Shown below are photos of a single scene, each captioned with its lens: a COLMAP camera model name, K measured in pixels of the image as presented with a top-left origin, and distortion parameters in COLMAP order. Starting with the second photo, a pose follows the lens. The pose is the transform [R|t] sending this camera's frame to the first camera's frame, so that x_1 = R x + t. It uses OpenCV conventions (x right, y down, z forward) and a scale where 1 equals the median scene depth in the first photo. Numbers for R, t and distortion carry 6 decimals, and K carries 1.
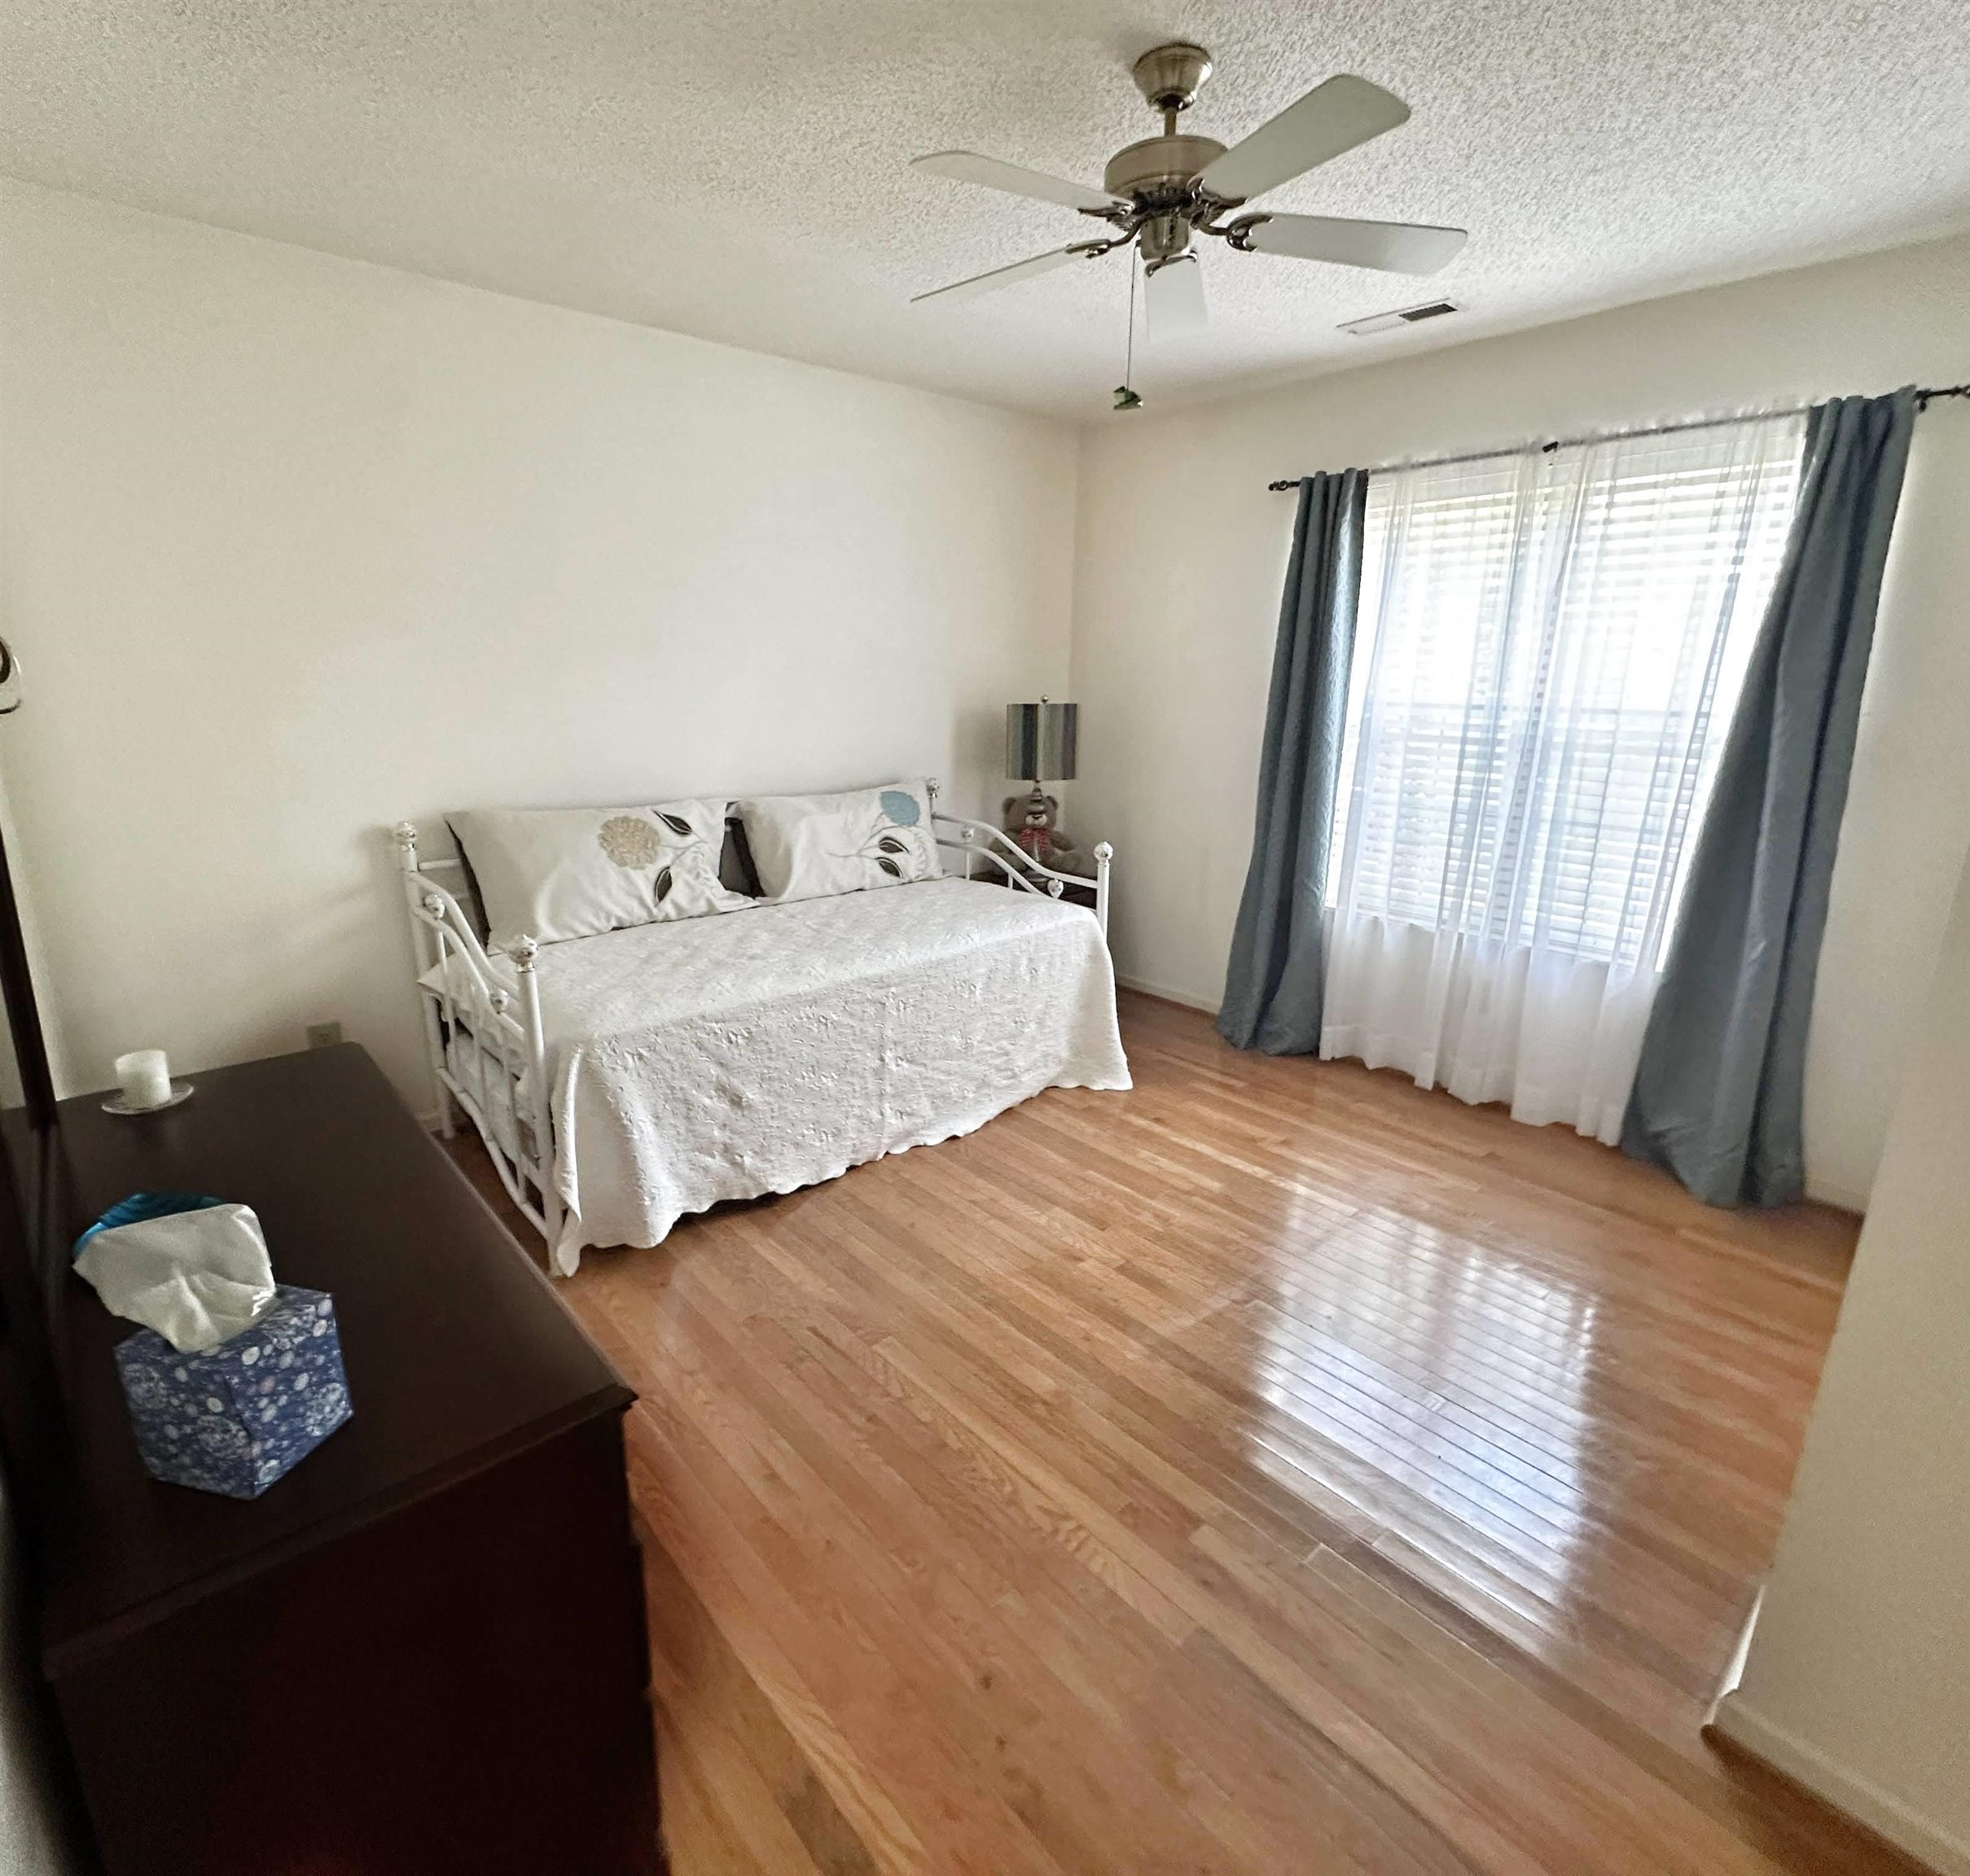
lens RADIAL K [[1047.8, 0, 985.0], [0, 1047.8, 938.0], [0, 0, 1]] dist [0.001793, 0.000686]
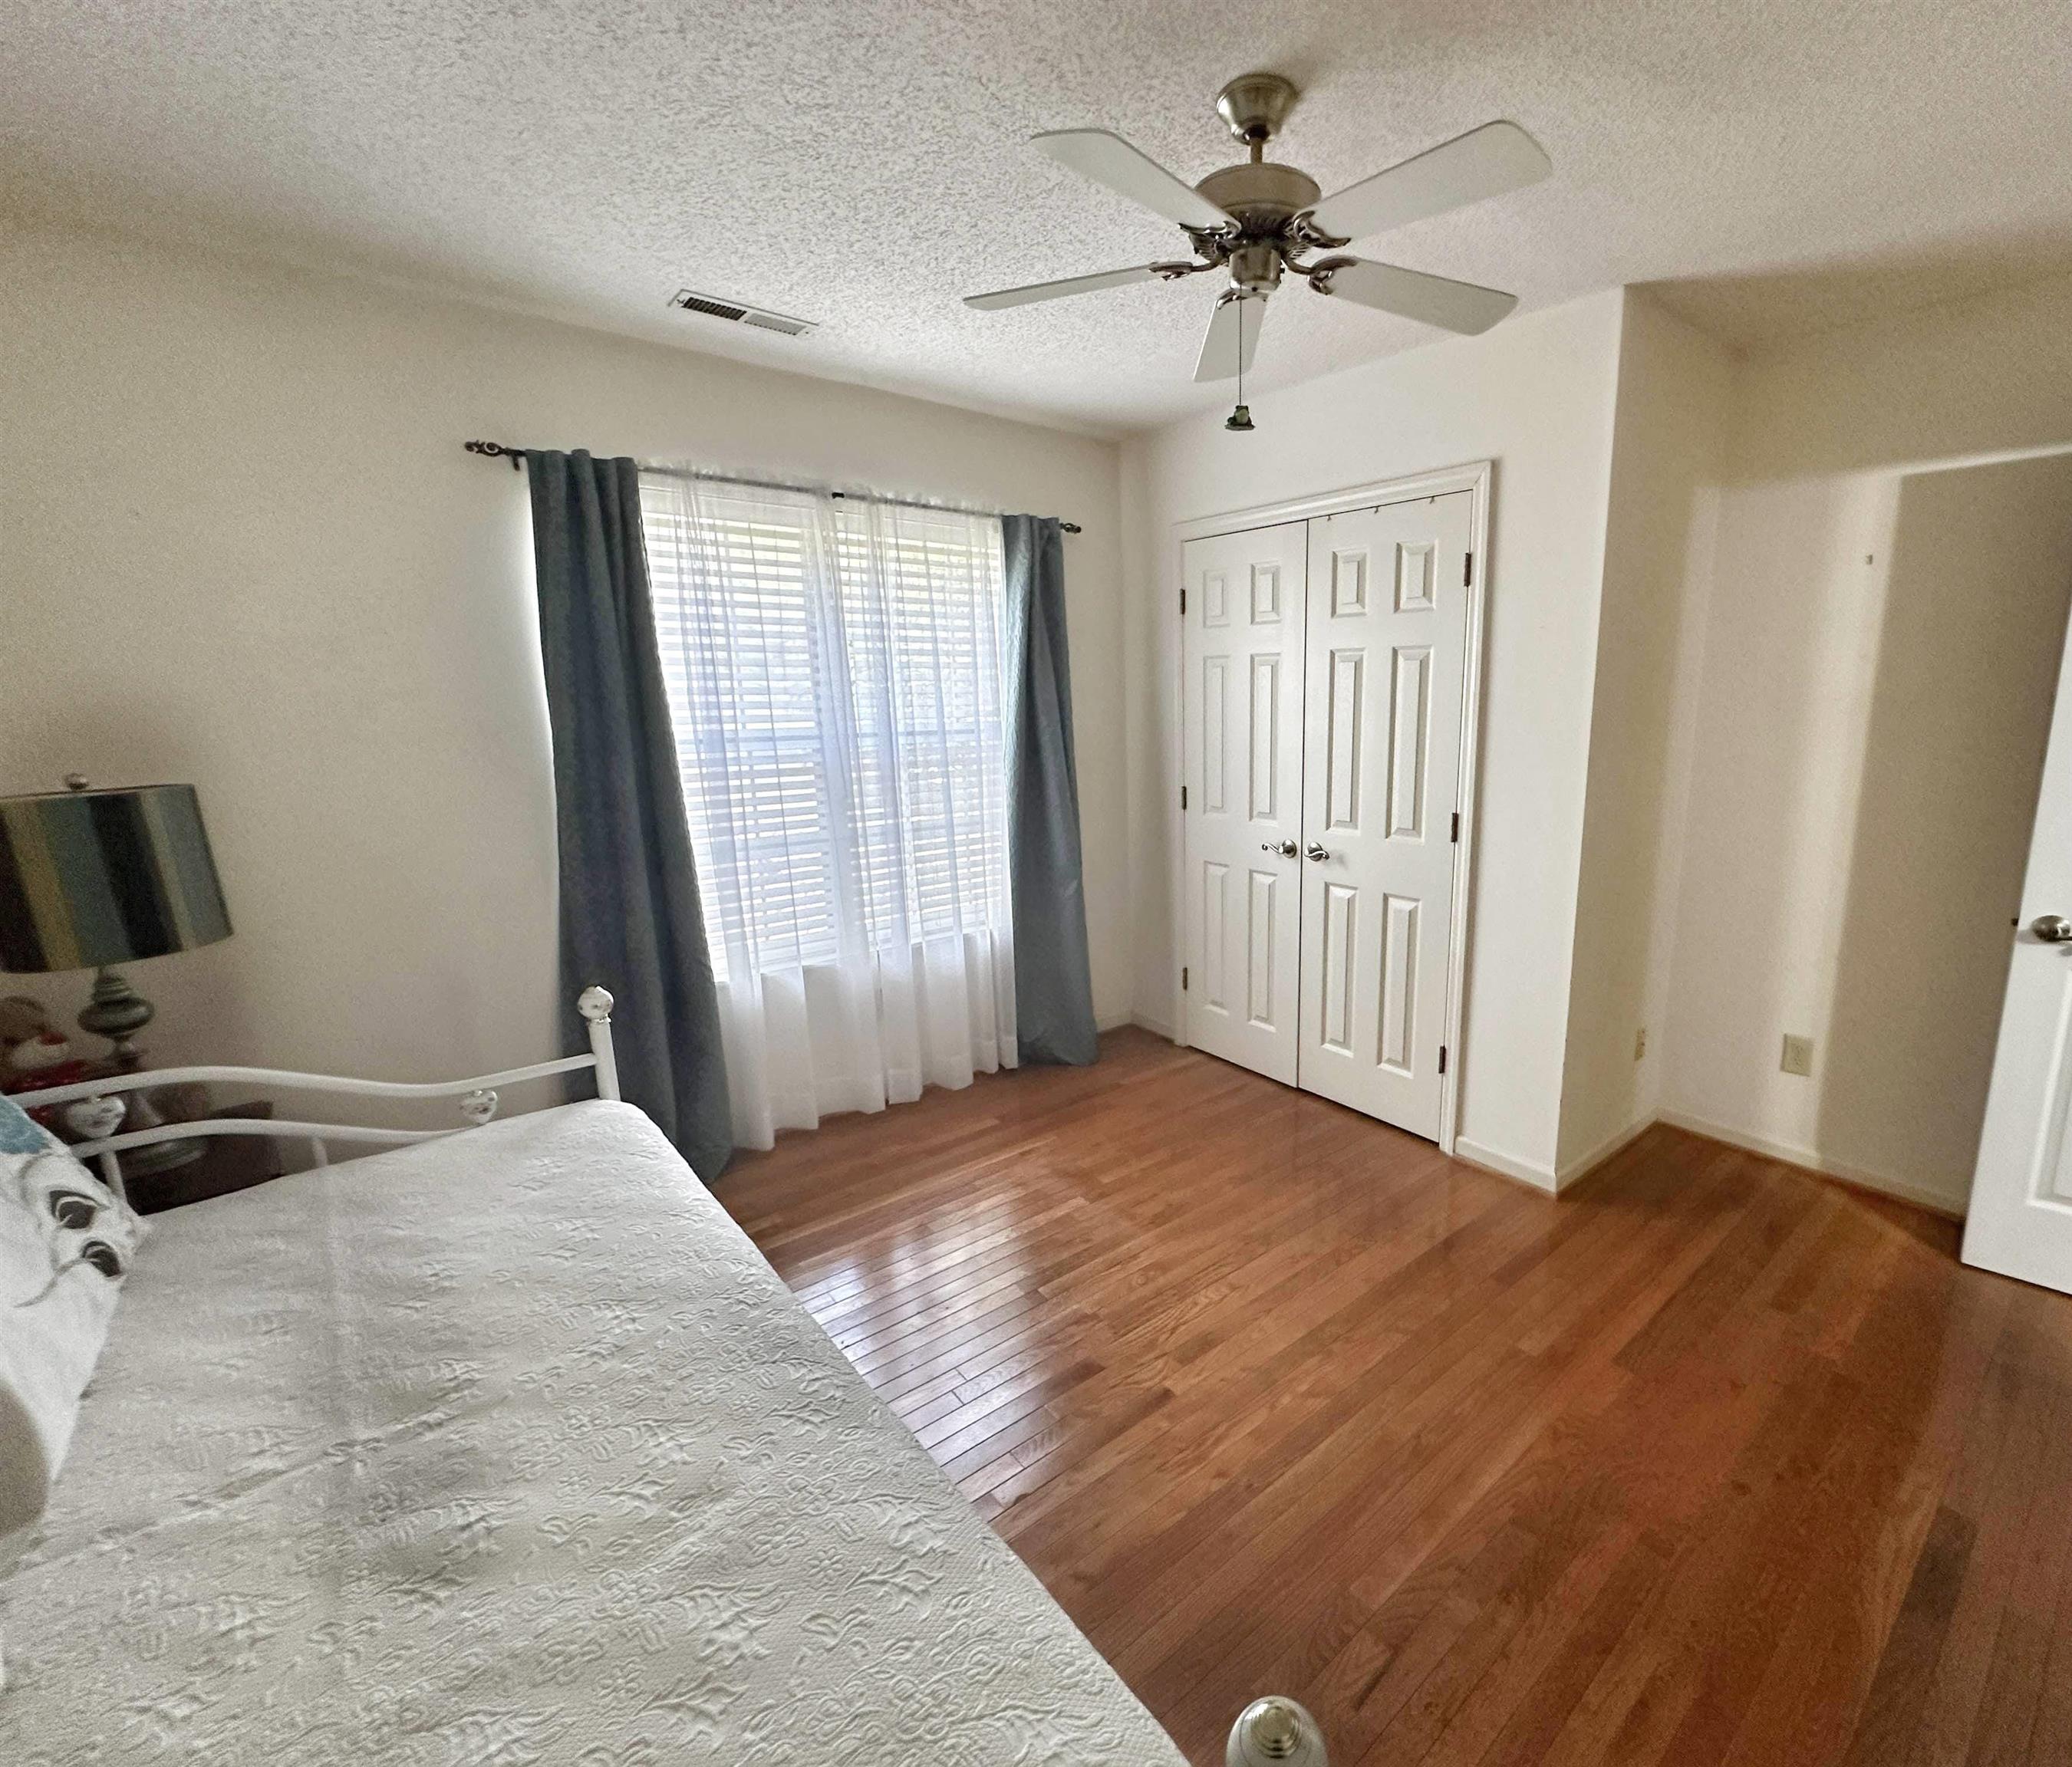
lens RADIAL K [[939.5, 0, 1172.4], [0, 939.5, 878.2], [0, 0, 1]] dist [-0.000870, -0.000044]
pose [[-0.023946, -0.200722, 0.979356, -0.466486], [0.259666, 0.944765, 0.199981, -0.192916], [-0.965402, 0.259094, 0.029498, 0.711388]]
